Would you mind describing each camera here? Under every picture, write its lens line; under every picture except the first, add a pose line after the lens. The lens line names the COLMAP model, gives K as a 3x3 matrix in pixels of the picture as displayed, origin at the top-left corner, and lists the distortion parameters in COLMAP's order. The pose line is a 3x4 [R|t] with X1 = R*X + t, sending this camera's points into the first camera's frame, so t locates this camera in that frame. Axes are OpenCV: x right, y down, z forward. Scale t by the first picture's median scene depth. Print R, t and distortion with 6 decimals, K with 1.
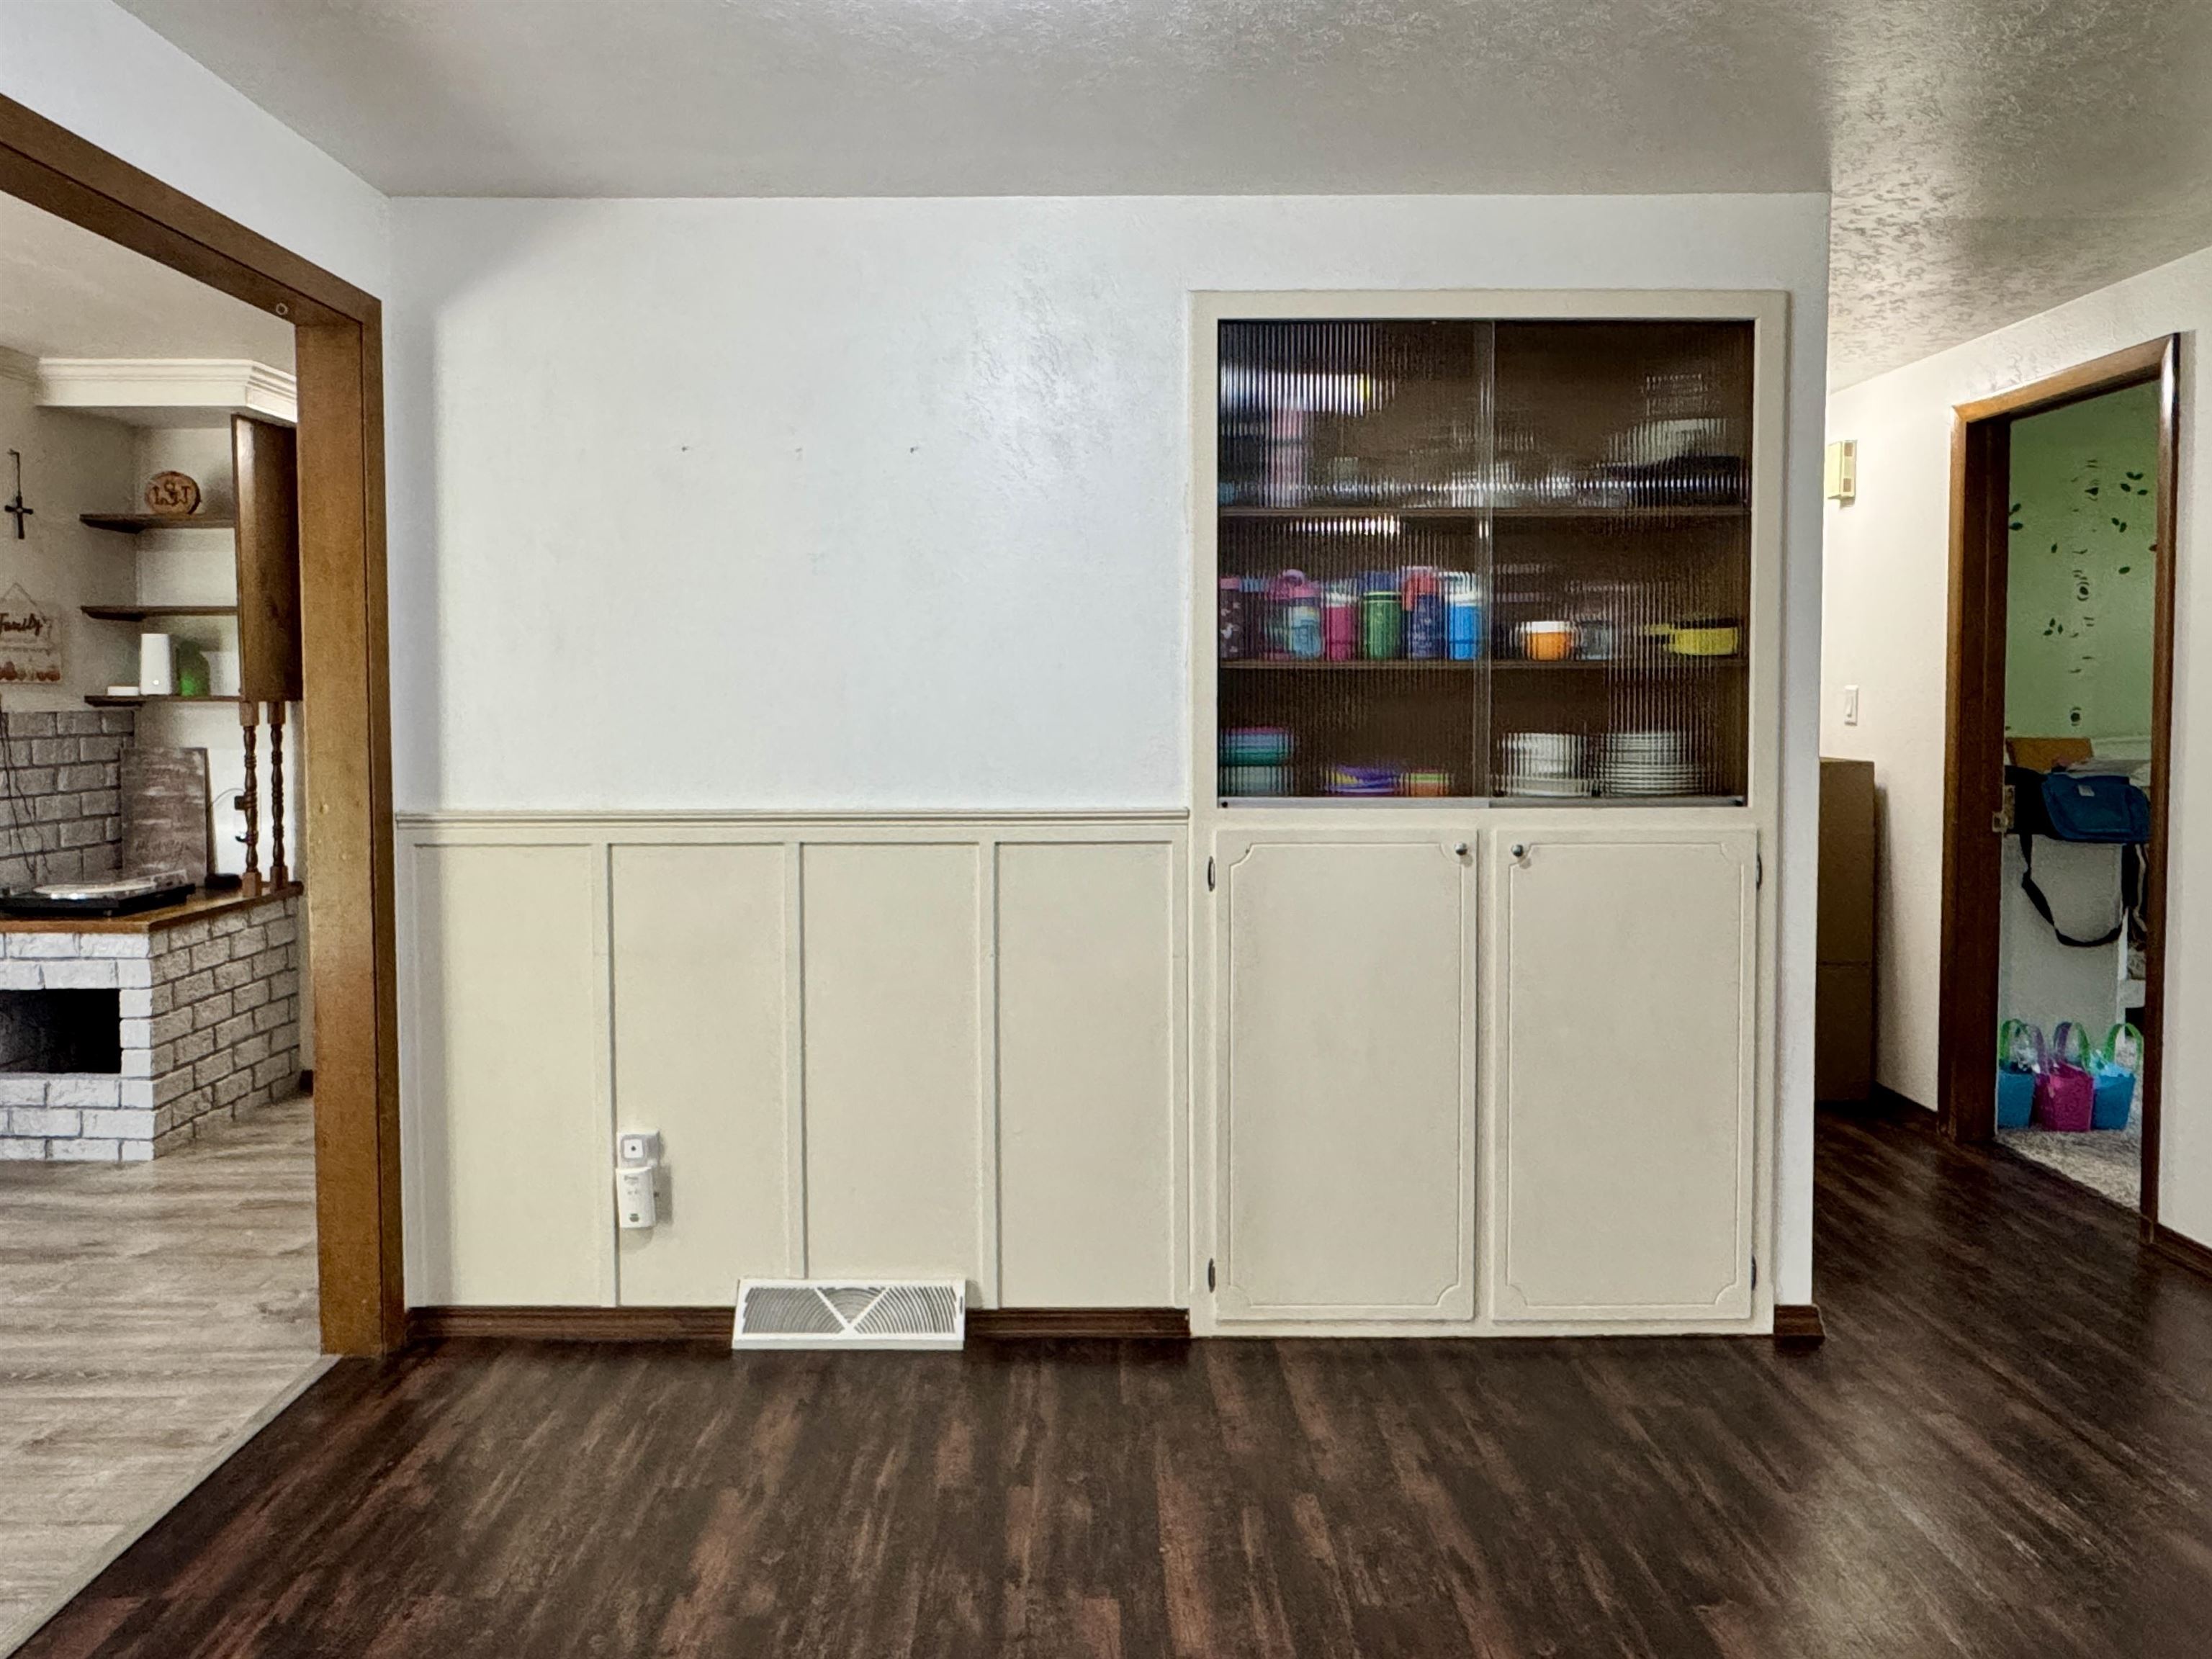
lens RADIAL K [[1514.6, 0, 1102.2], [0, 1514.6, 756.1], [0, 0, 1]] dist [-0.001751, -0.000755]
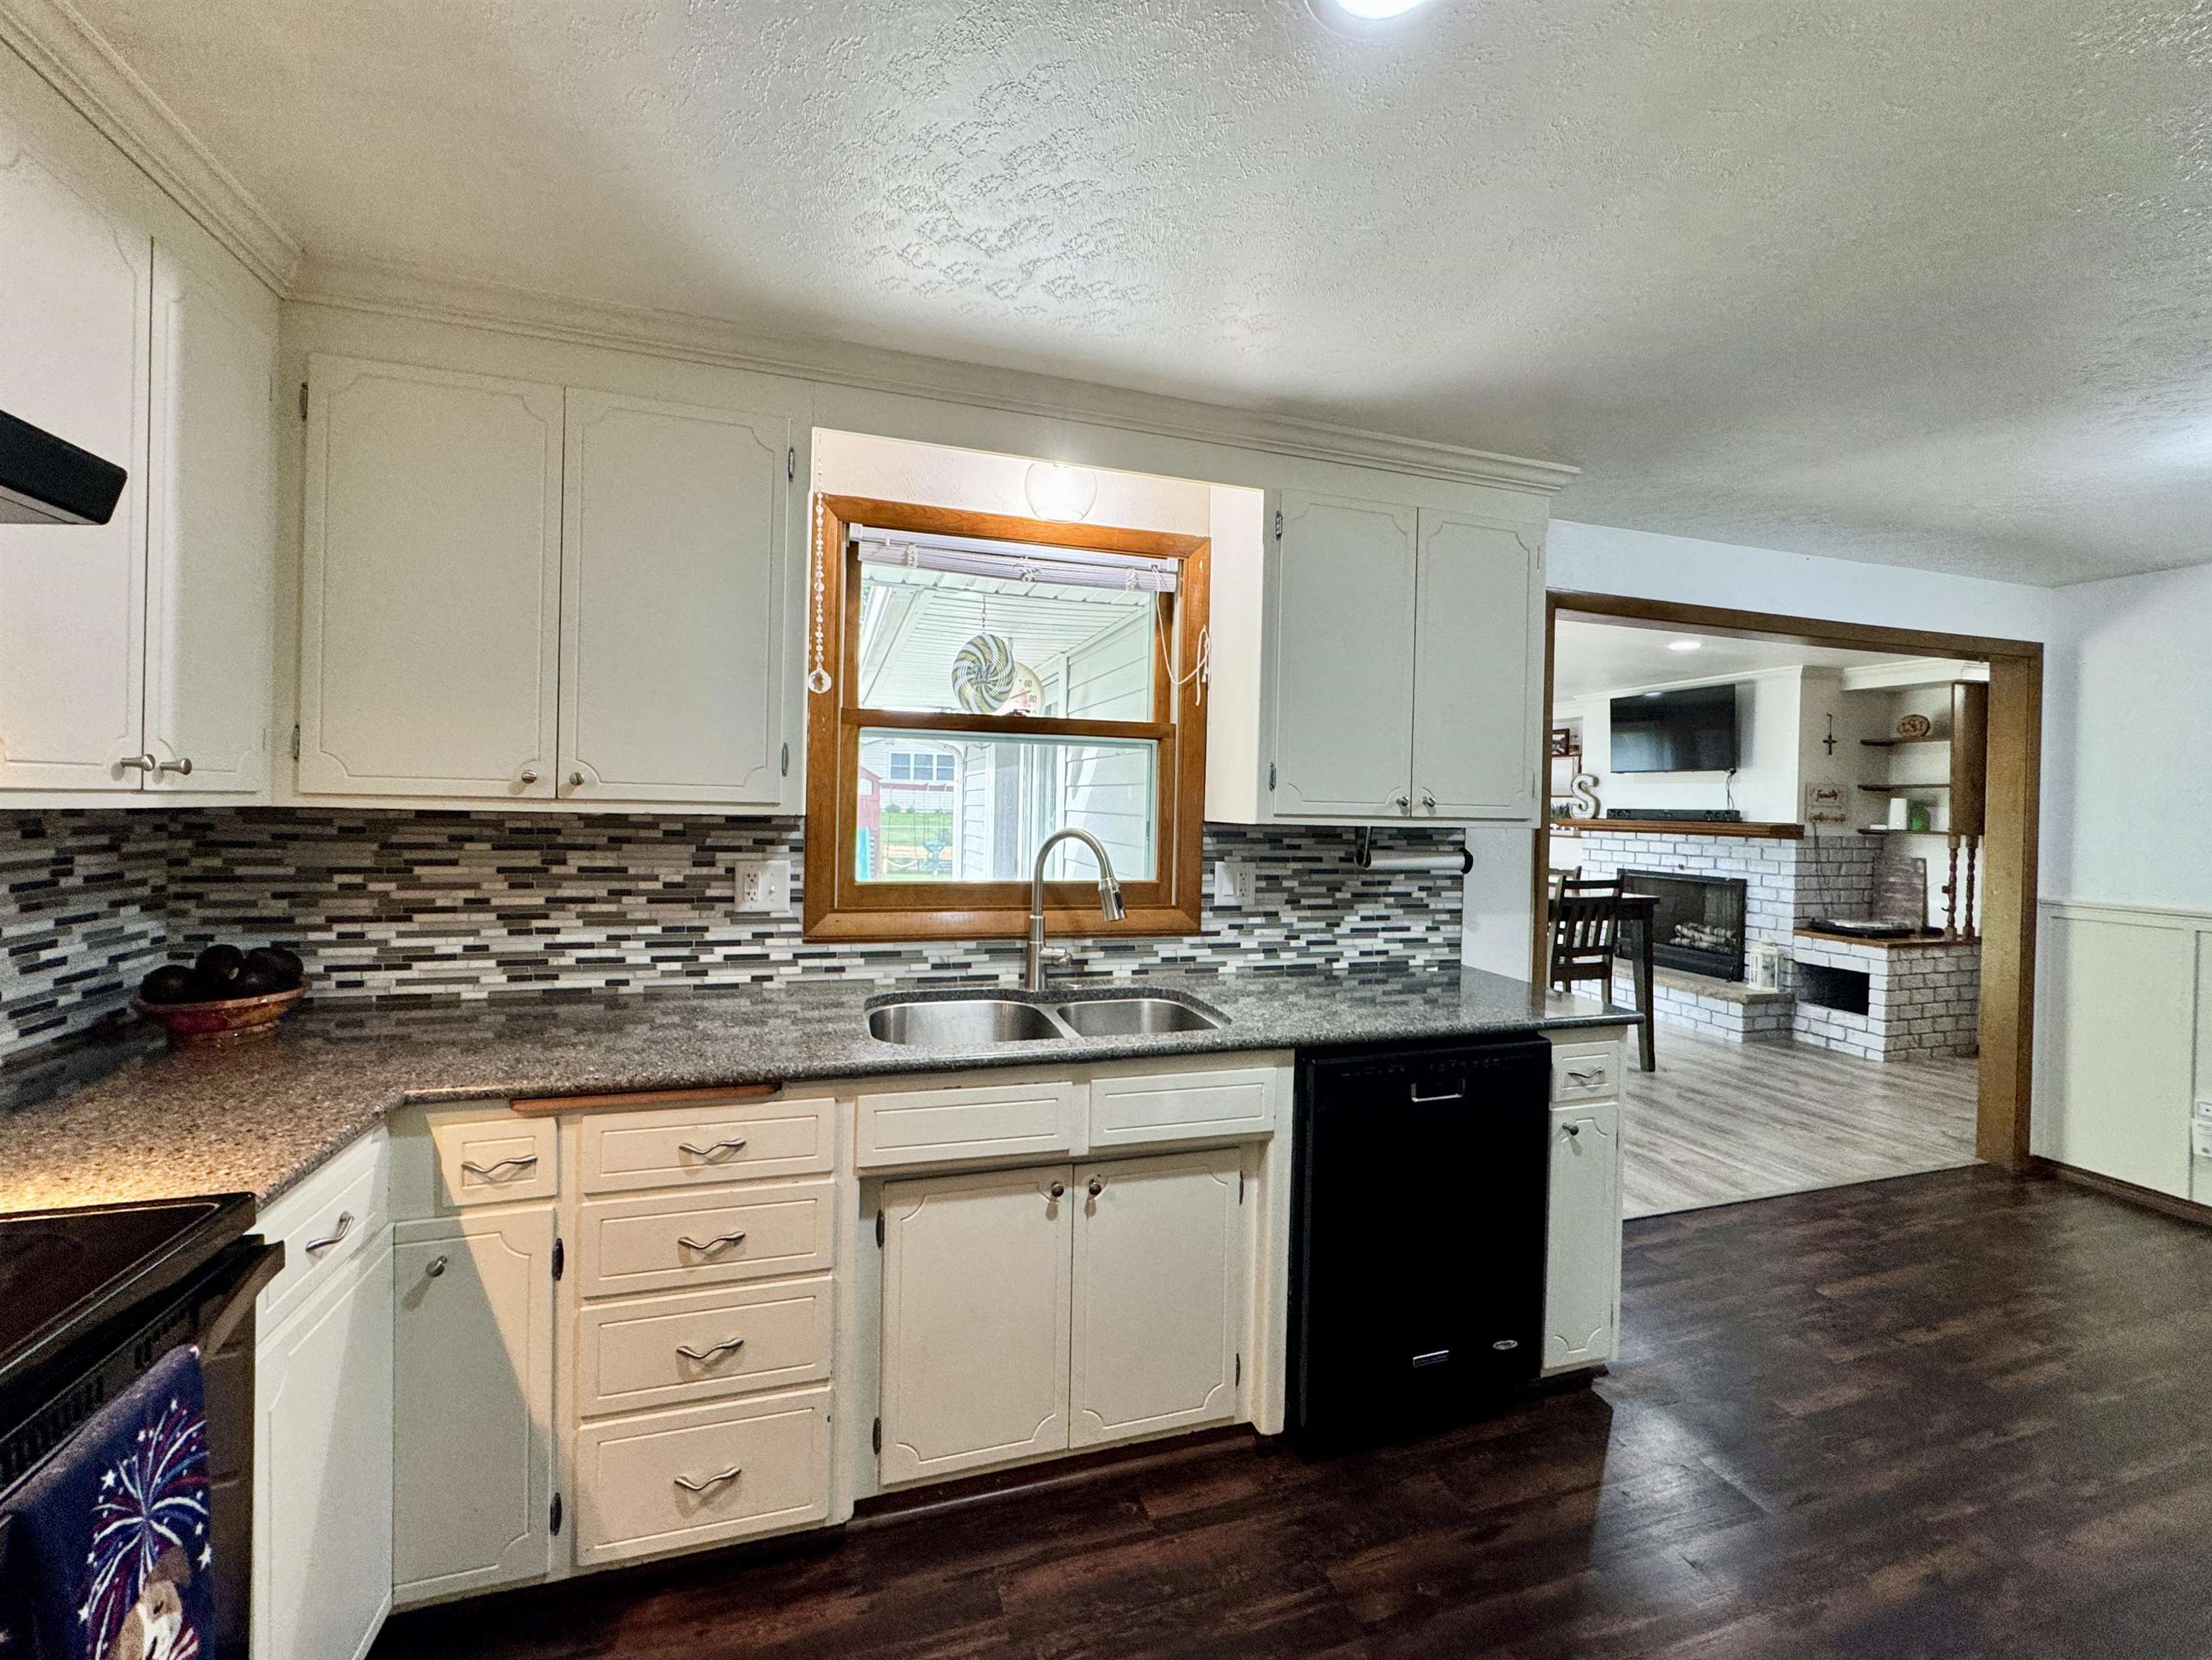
lens RADIAL K [[901.7, 0, 1099.2], [0, 901.7, 809.5], [0, 0, 1]] dist [-0.000584, -0.000301]
pose [[0.291837, 0.014985, -0.956351, 0.190917], [-0.061123, 0.998126, -0.003012, -0.000218], [0.954513, 0.059334, 0.292206, -0.334060]]
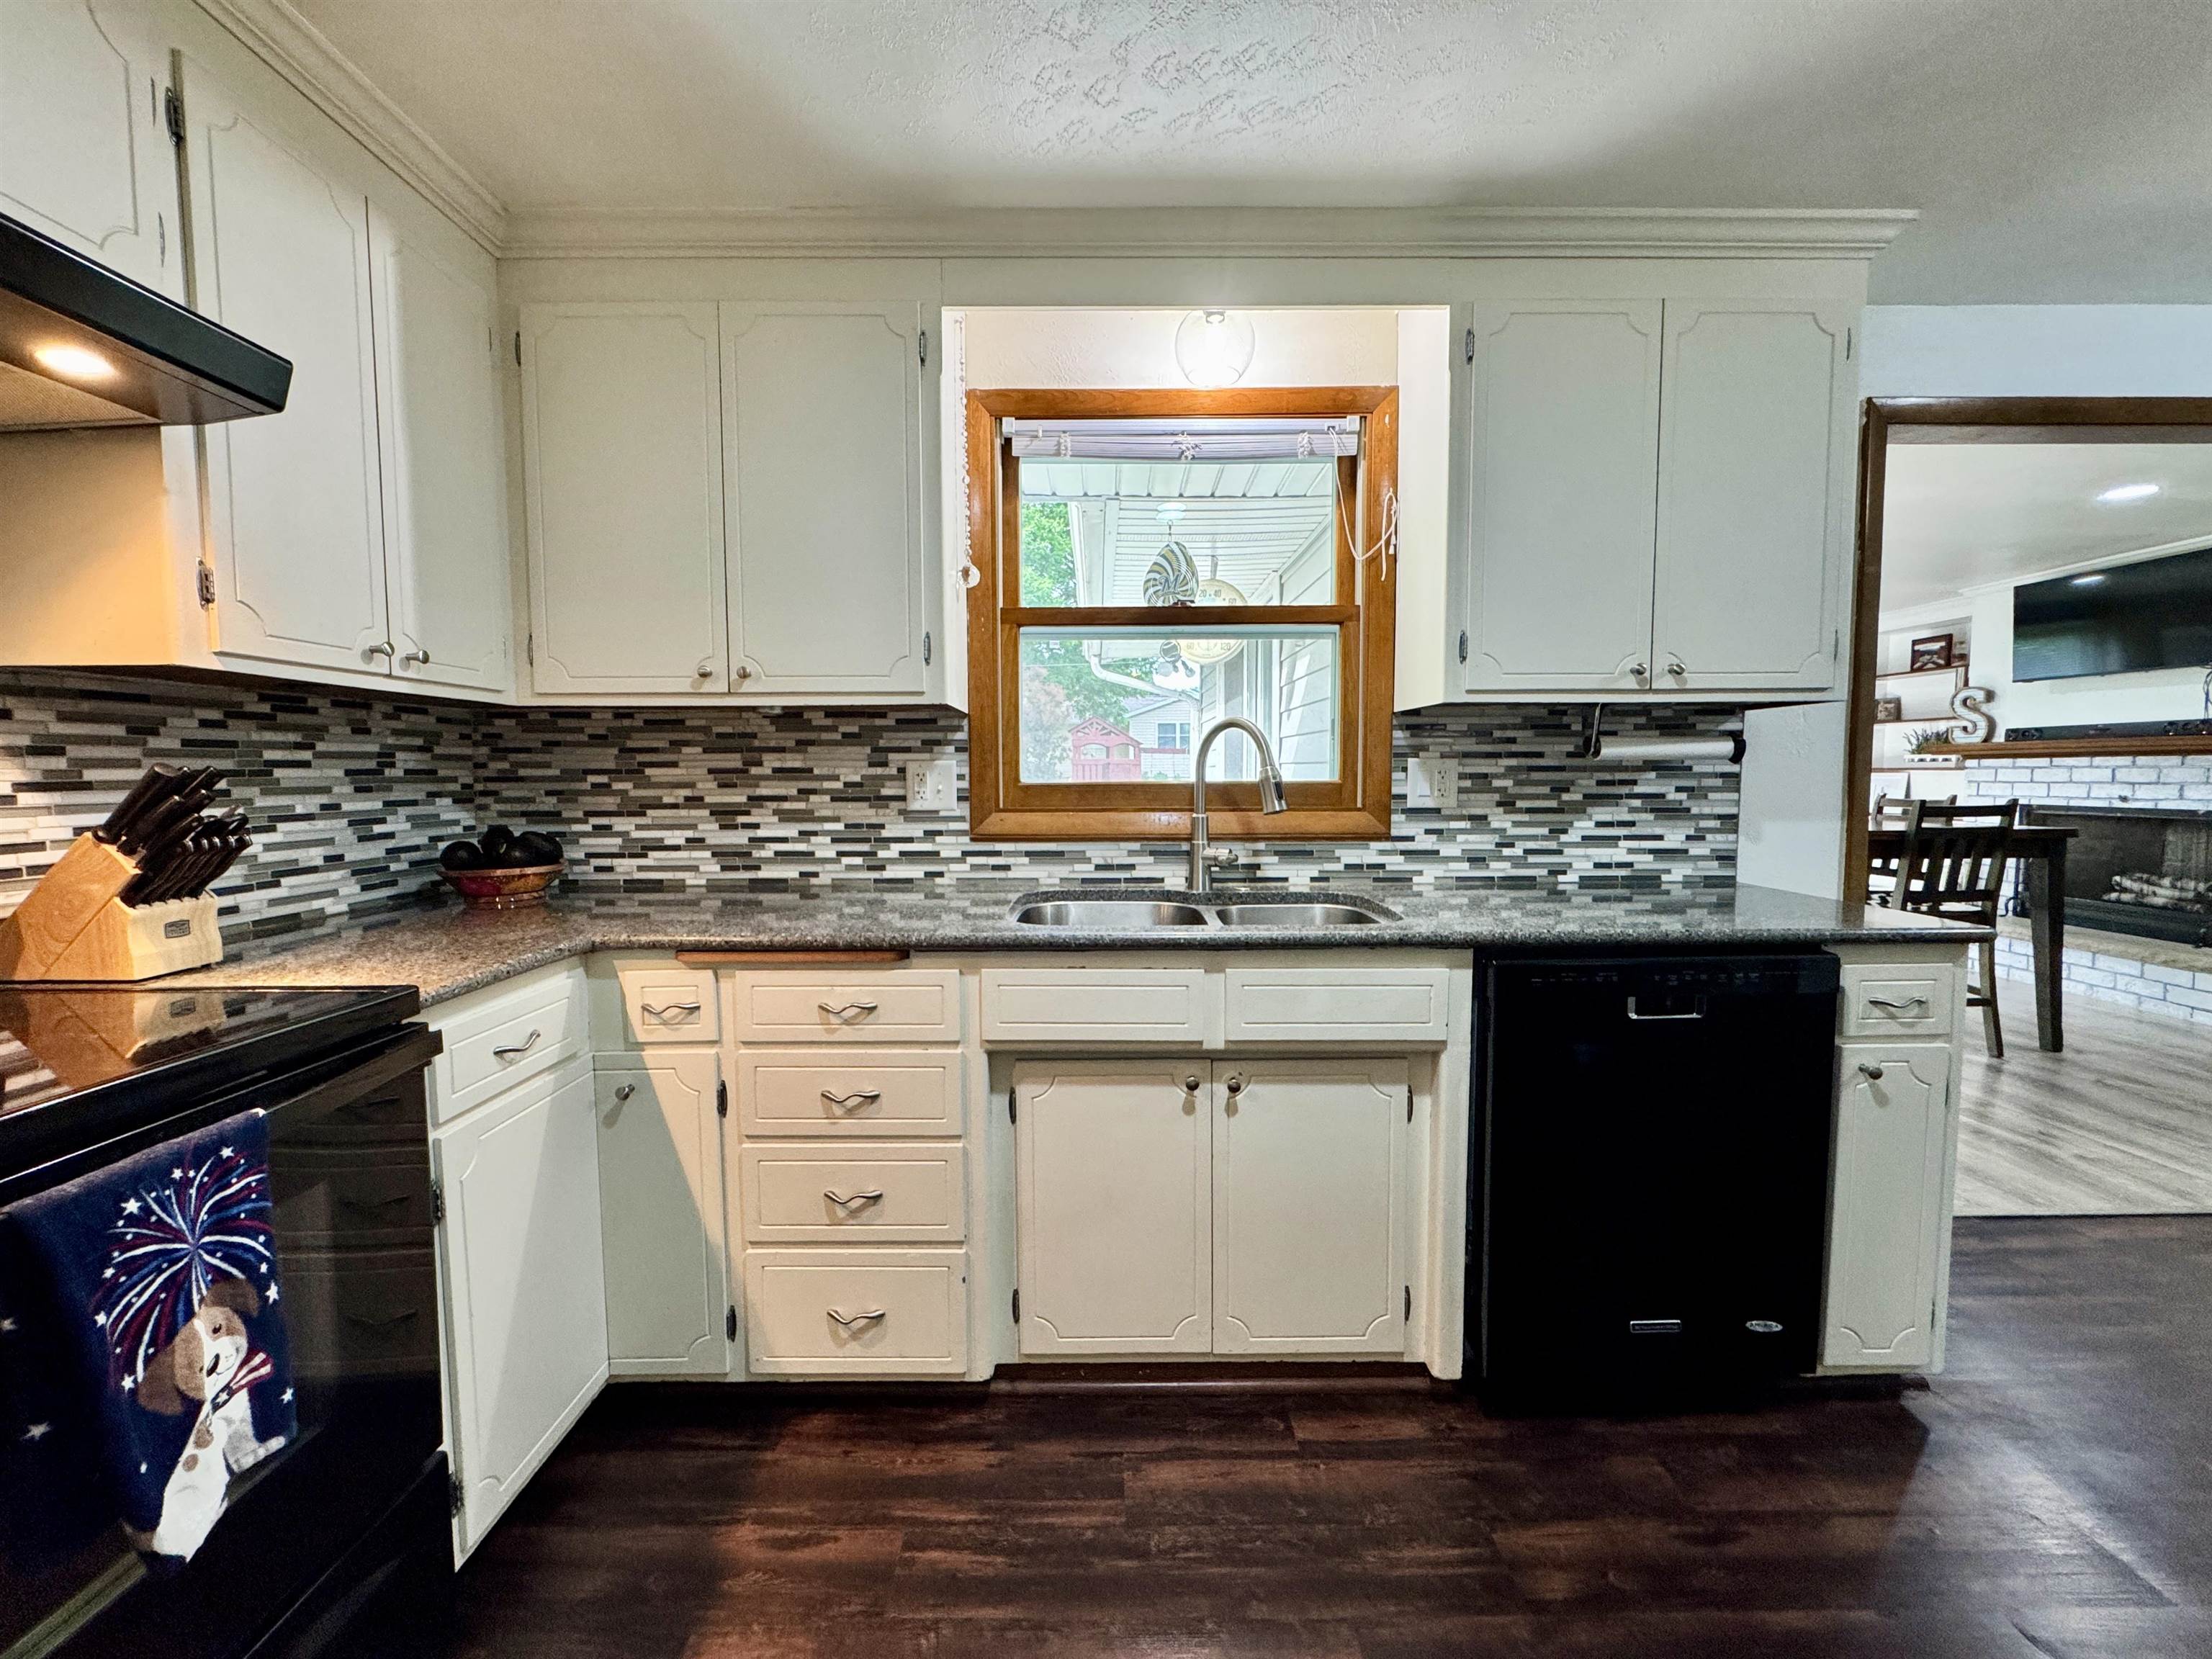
lens RADIAL K [[881.3, 0, 1106.0], [0, 881.3, 829.5], [0, 0, 1]] dist [-0.002018, 0.000343]
pose [[-0.002532, 0.064292, -0.997928, 0.168814], [-0.035115, 0.997310, 0.064341, 0.035076], [0.999380, 0.035205, -0.000268, -0.273103]]
